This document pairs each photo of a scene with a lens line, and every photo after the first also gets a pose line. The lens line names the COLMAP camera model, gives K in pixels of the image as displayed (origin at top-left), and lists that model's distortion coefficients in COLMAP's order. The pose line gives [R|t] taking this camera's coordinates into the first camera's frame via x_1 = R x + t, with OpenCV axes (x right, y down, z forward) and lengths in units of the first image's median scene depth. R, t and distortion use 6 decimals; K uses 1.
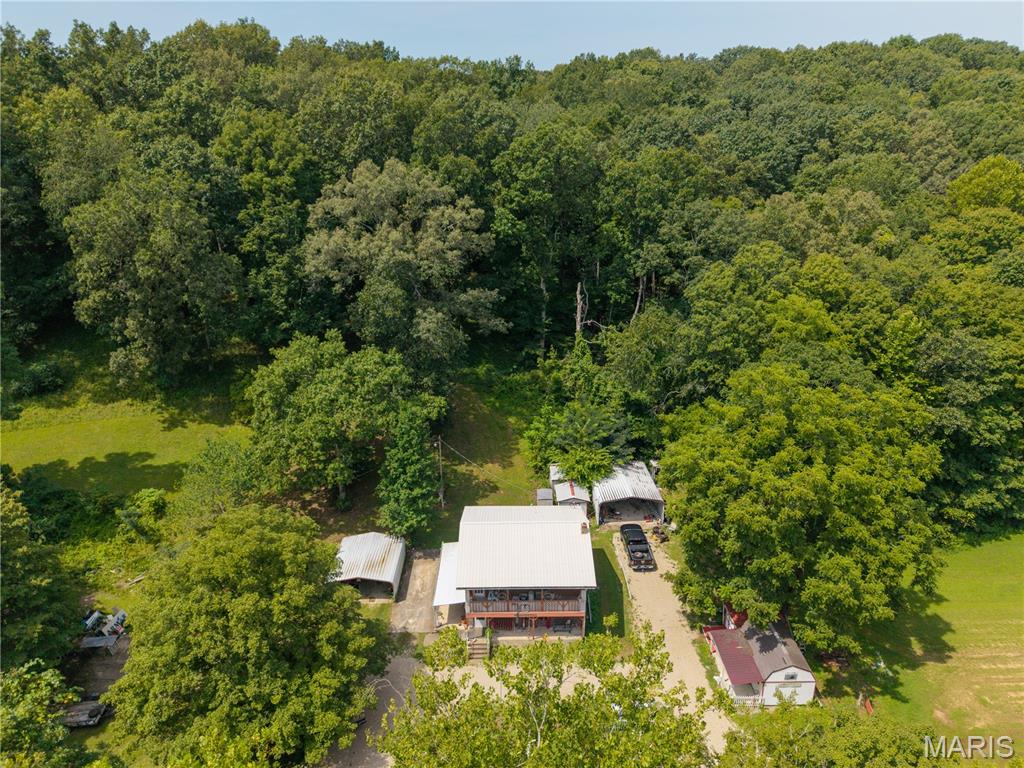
lens RADIAL K [[686.6, 0, 514.6], [0, 686.6, 386.5], [0, 0, 1]] dist [0.018035, -0.014760]
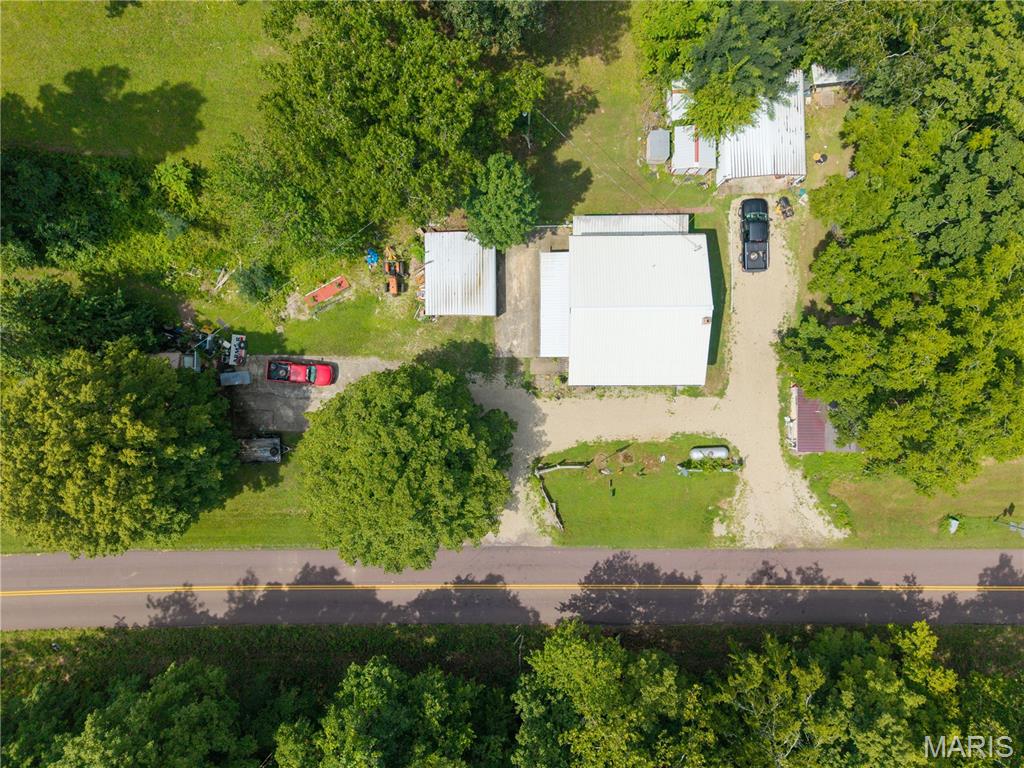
lens RADIAL K [[686.6, 0, 511.8], [0, 686.6, 384.6], [0, 0, 1]] dist [0.018035, -0.014760]
pose [[0.999955, 0.006021, 0.007381, -0.140991], [-0.008975, 0.335952, 0.941836, -0.535353], [0.003191, -0.941860, 0.335991, 0.510609]]
